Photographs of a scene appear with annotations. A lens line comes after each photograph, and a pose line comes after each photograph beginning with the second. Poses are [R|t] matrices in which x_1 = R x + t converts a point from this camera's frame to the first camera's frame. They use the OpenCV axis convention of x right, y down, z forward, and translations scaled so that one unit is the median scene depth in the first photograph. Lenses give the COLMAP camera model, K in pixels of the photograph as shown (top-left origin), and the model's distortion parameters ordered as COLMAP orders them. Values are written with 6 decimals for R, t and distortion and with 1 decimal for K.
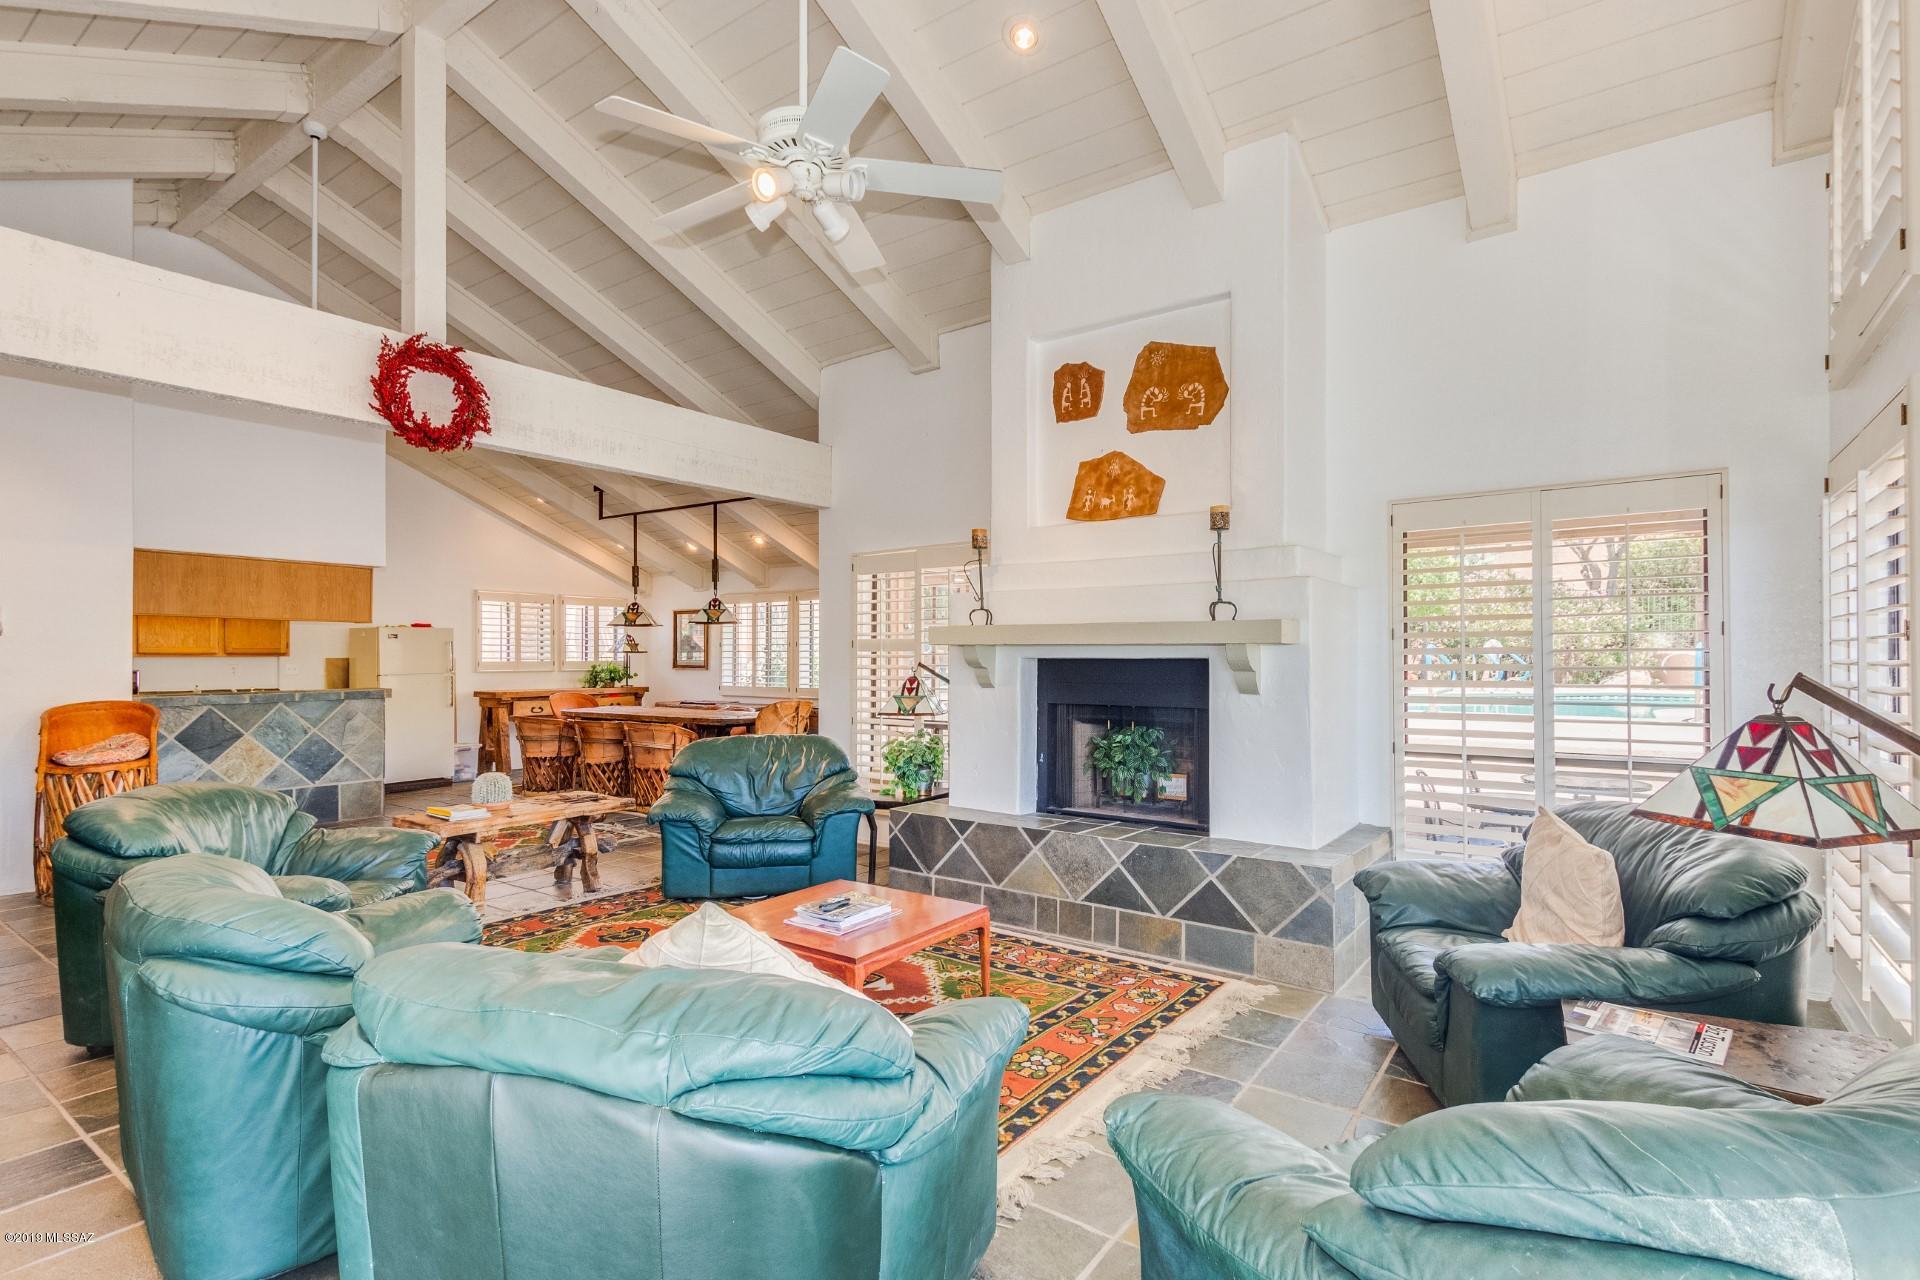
lens RADIAL K [[929.4, 0, 972.8], [0, 929.4, 652.7], [0, 0, 1]] dist [0.001056, -0.000097]
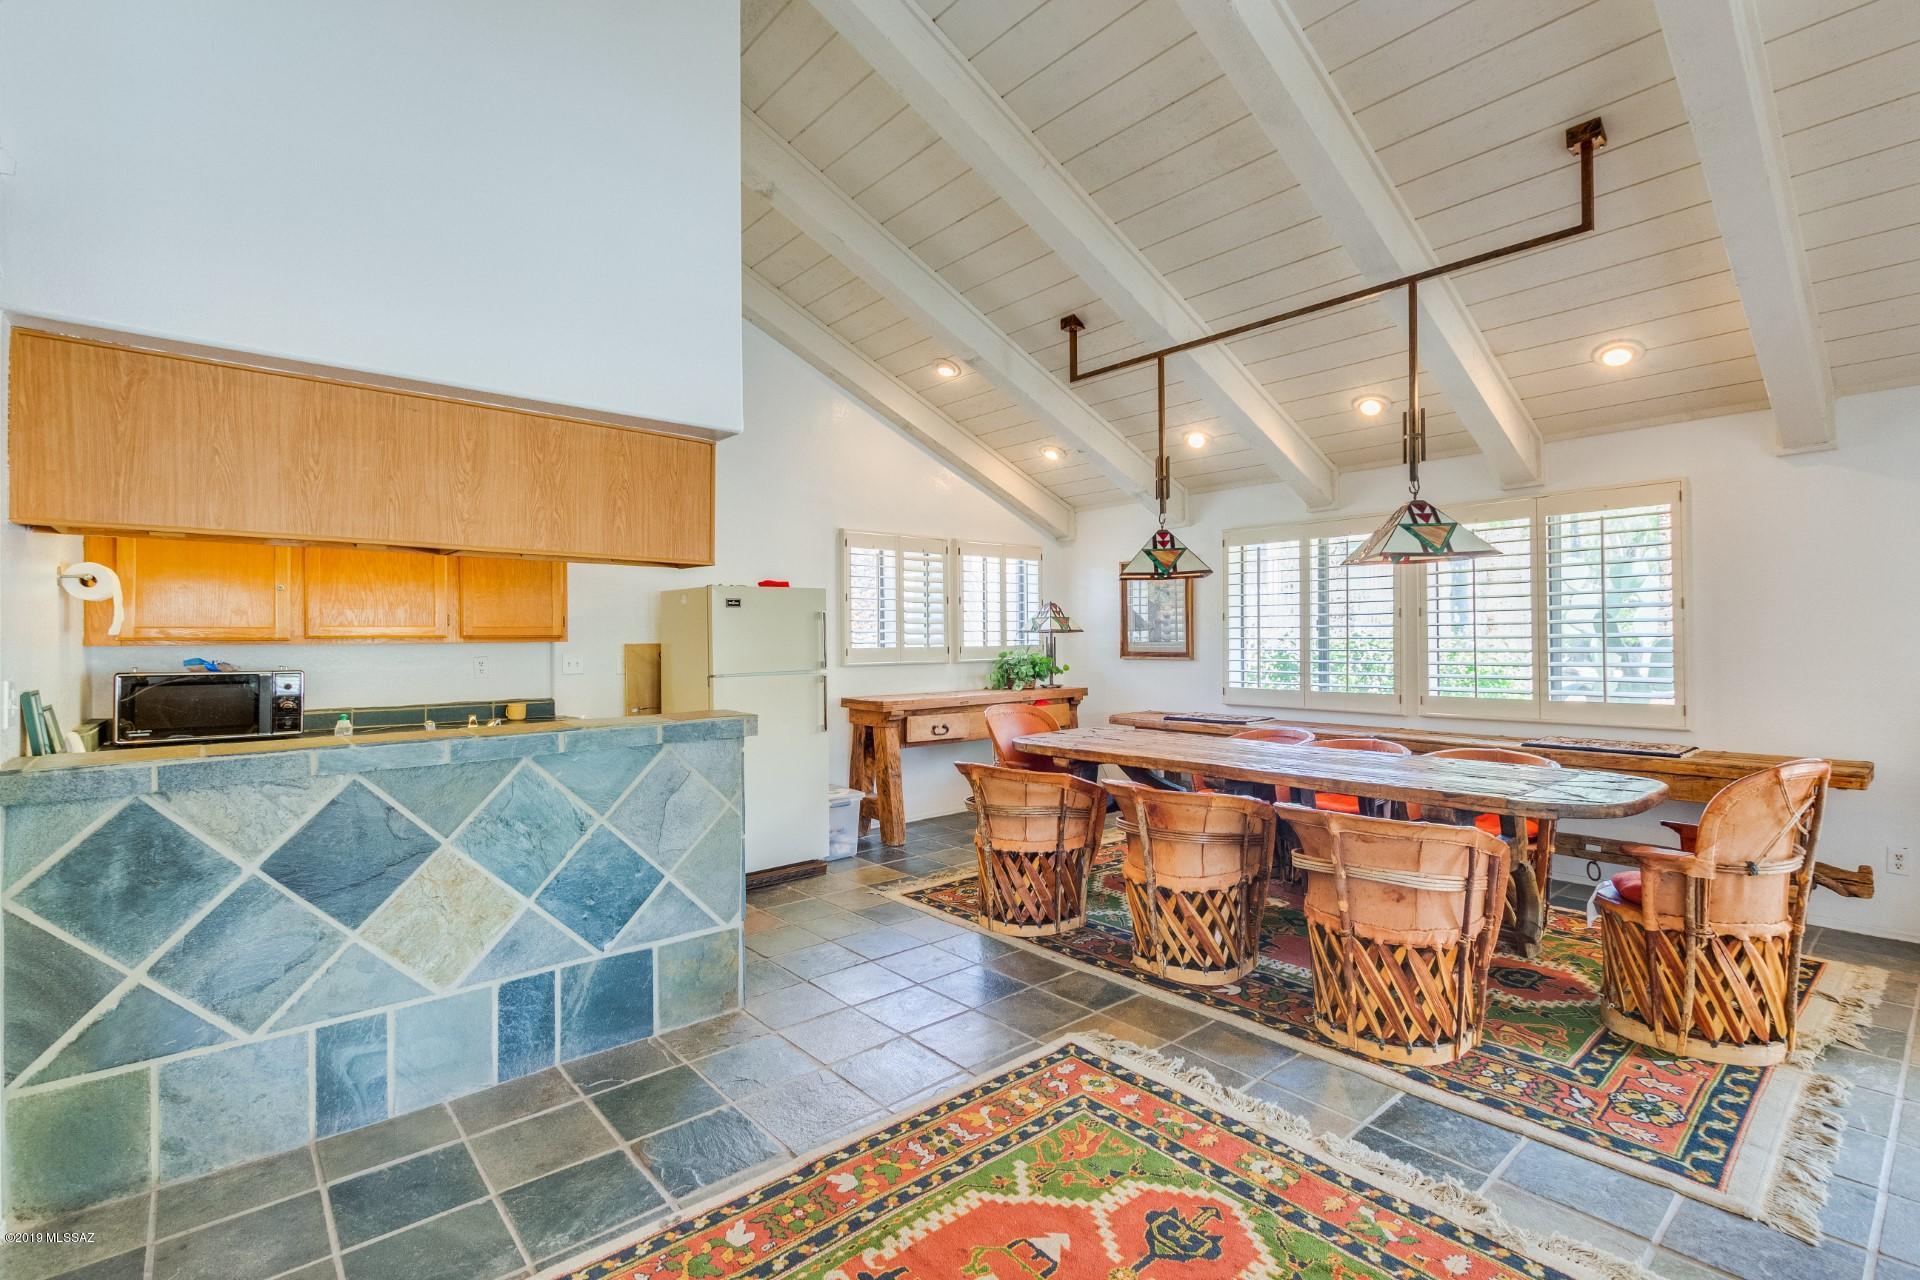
lens RADIAL K [[874.1, 0, 960.0], [0, 874.1, 640.0], [0, 0, 1]] dist [-0.000728, -0.000021]
pose [[0.971423, -0.005633, -0.237289, -0.372560], [0.007184, 0.999958, 0.005671, 0.001804], [0.237248, -0.007214, 0.971422, 0.535096]]
